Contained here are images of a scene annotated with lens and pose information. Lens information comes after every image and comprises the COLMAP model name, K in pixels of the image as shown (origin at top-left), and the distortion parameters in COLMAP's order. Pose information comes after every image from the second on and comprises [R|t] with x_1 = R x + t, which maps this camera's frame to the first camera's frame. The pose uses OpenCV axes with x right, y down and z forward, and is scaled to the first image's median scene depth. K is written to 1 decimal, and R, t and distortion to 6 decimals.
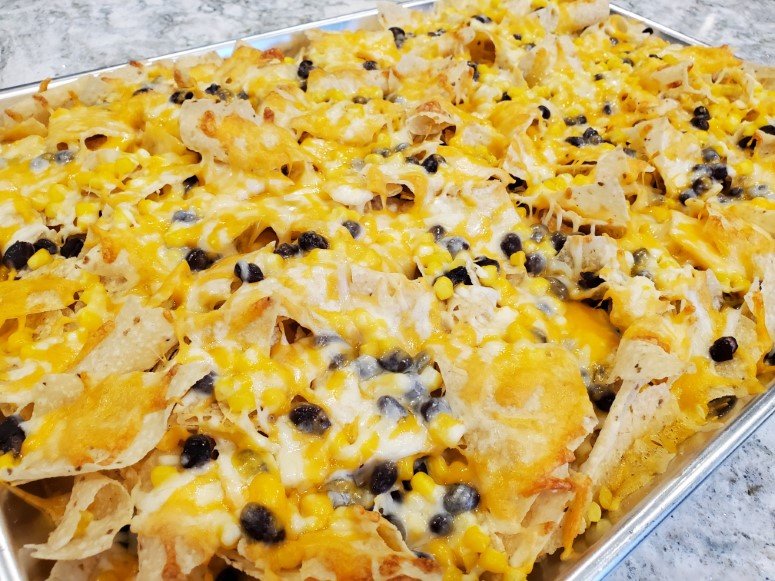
lens RADIAL K [[606.5, 0, 378.7], [0, 606.5, 287.9], [0, 0, 1]] dist [0.253928, -0.534107]
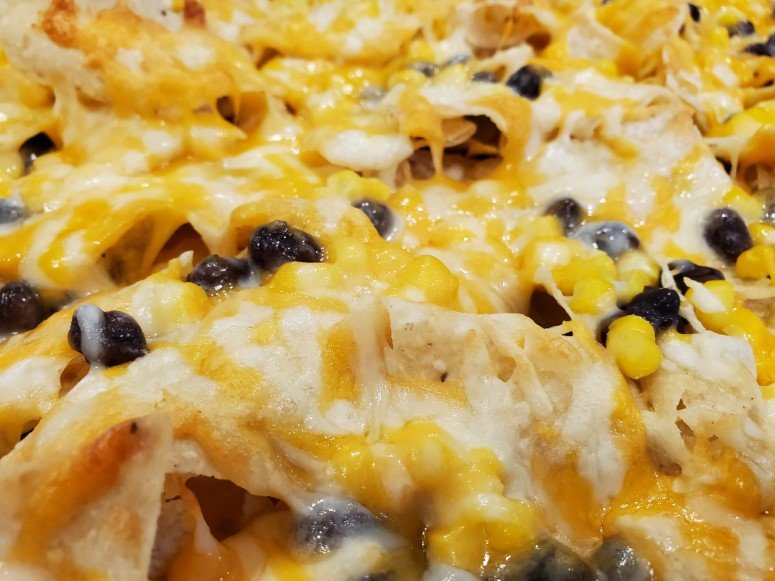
lens RADIAL K [[630.6, 0, 387.5], [0, 630.6, 290.5], [0, 0, 1]] dist [-0.042127, 0.069351]
pose [[0.998277, -0.057102, 0.013520, -0.042304], [0.057607, 0.997520, -0.040443, -0.023857], [-0.011177, 0.041152, 0.999090, 0.533641]]
